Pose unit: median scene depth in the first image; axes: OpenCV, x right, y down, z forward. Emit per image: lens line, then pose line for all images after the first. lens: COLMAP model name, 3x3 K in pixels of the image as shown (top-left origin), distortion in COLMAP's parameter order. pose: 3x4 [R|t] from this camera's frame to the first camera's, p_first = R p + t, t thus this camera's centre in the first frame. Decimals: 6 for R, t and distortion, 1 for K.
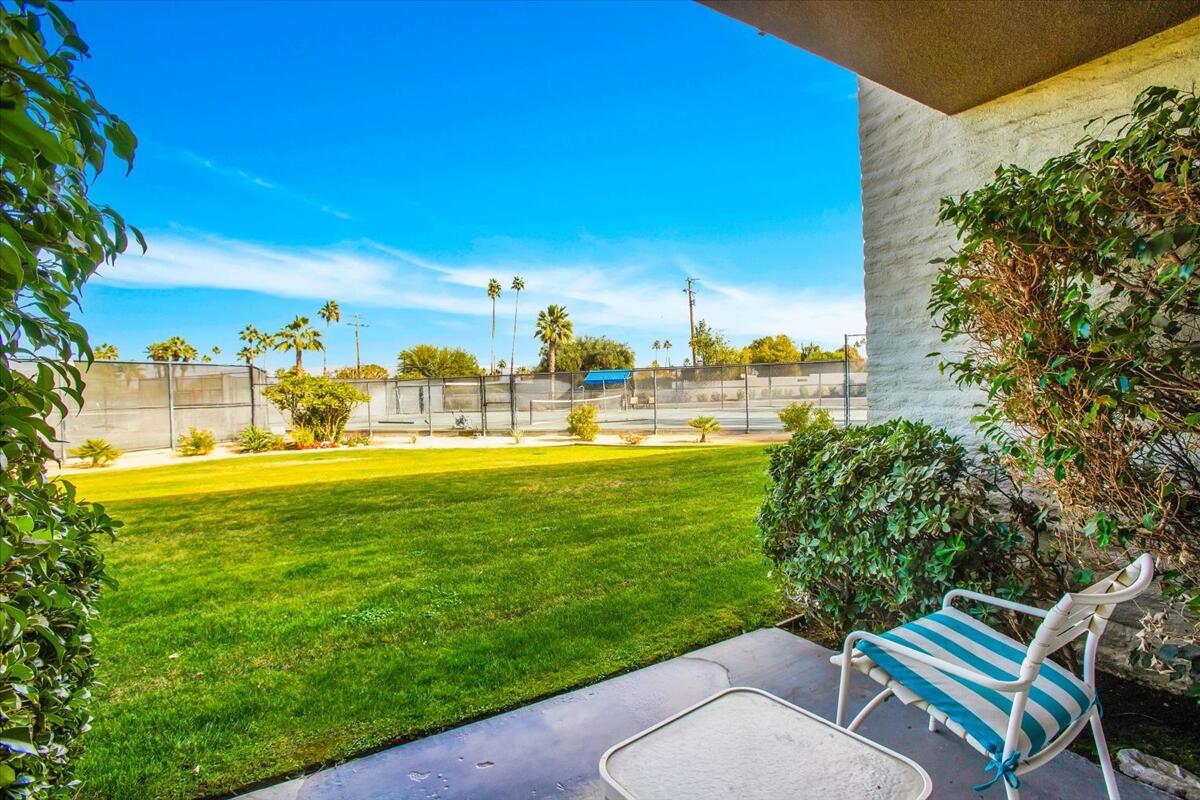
lens RADIAL K [[558.5, 0, 600.0], [0, 558.5, 400.0], [0, 0, 1]] dist [-0.080760, 0.028375]
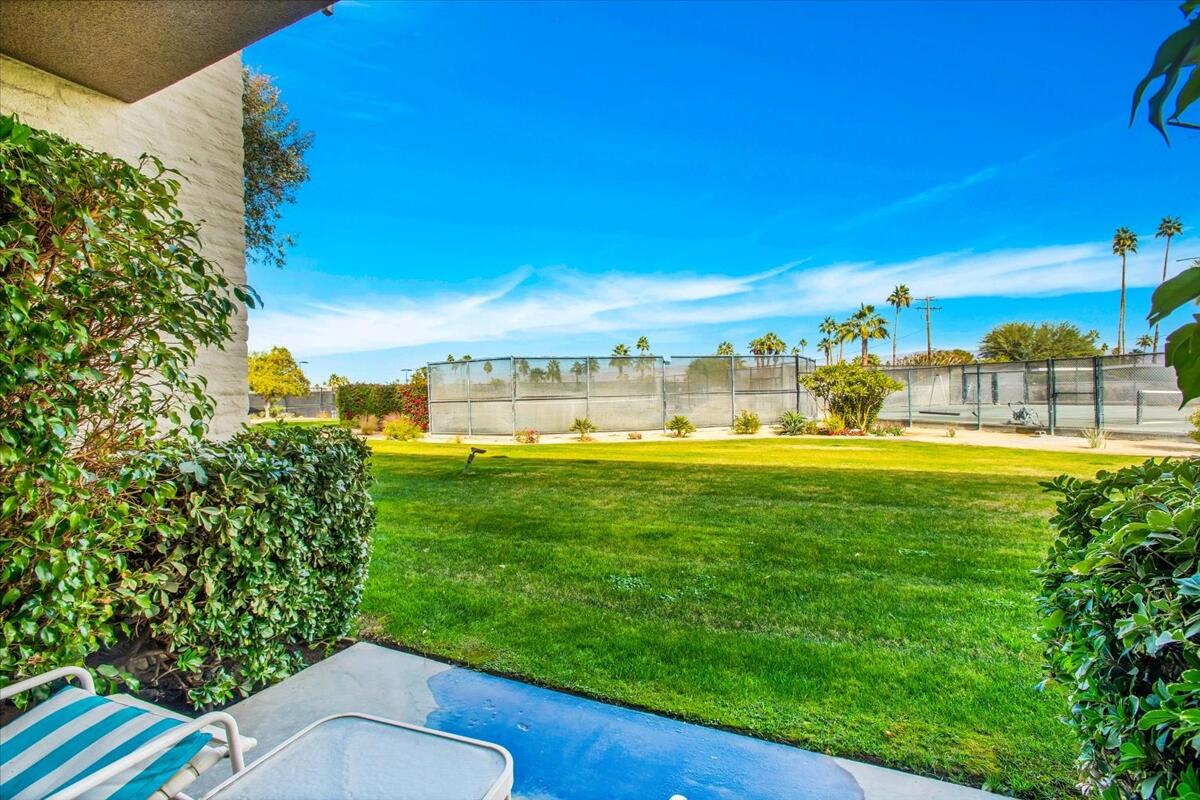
lens RADIAL K [[558.5, 0, 600.0], [0, 558.5, 400.0], [0, 0, 1]] dist [-0.080760, 0.028375]
pose [[0.554330, 0.024793, -0.831928, 0.074651], [-0.006066, 0.999650, 0.025750, -0.000569], [0.832275, -0.009228, 0.554286, 0.052176]]
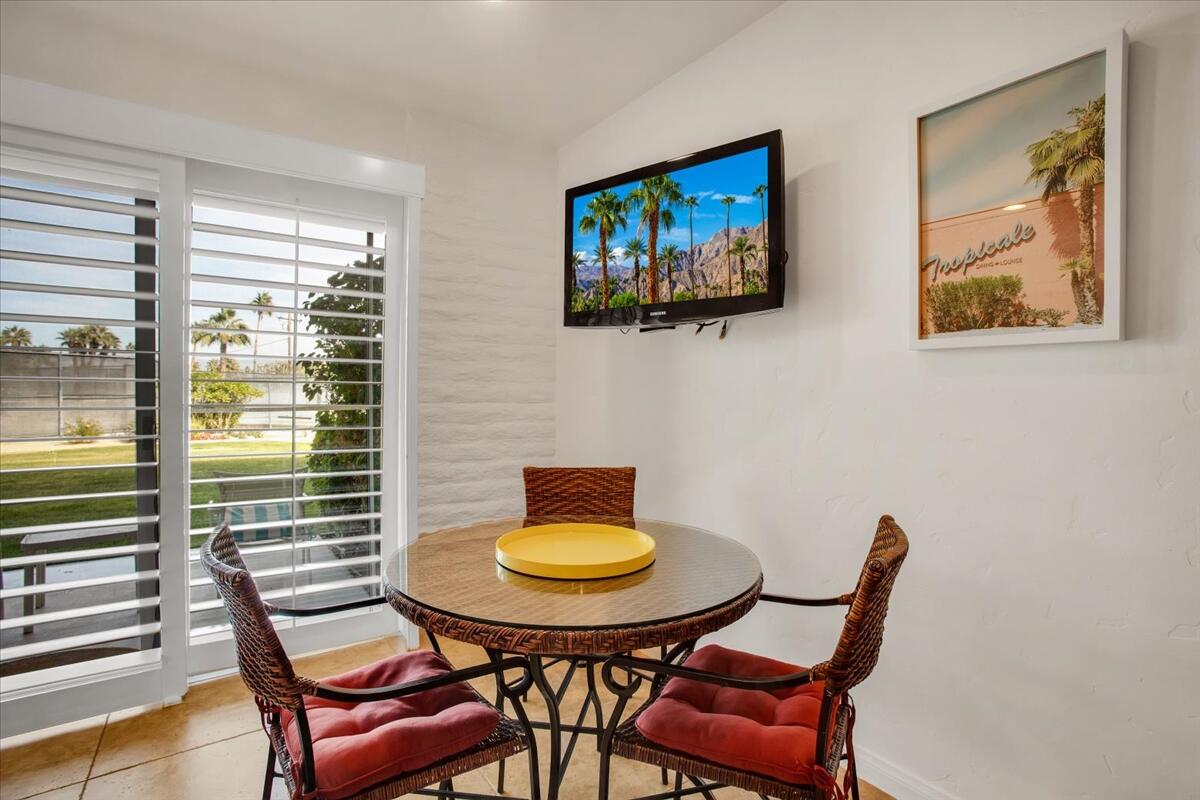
lens RADIAL K [[571.8, 0, 600.0], [0, 571.8, 400.0], [0, 0, 1]] dist [-0.056771, 0.021108]
pose [[0.997628, 0.027616, 0.063057, 0.163861], [-0.027243, 0.999606, -0.006768, -0.001412], [-0.063219, 0.005035, 0.997987, -0.121308]]
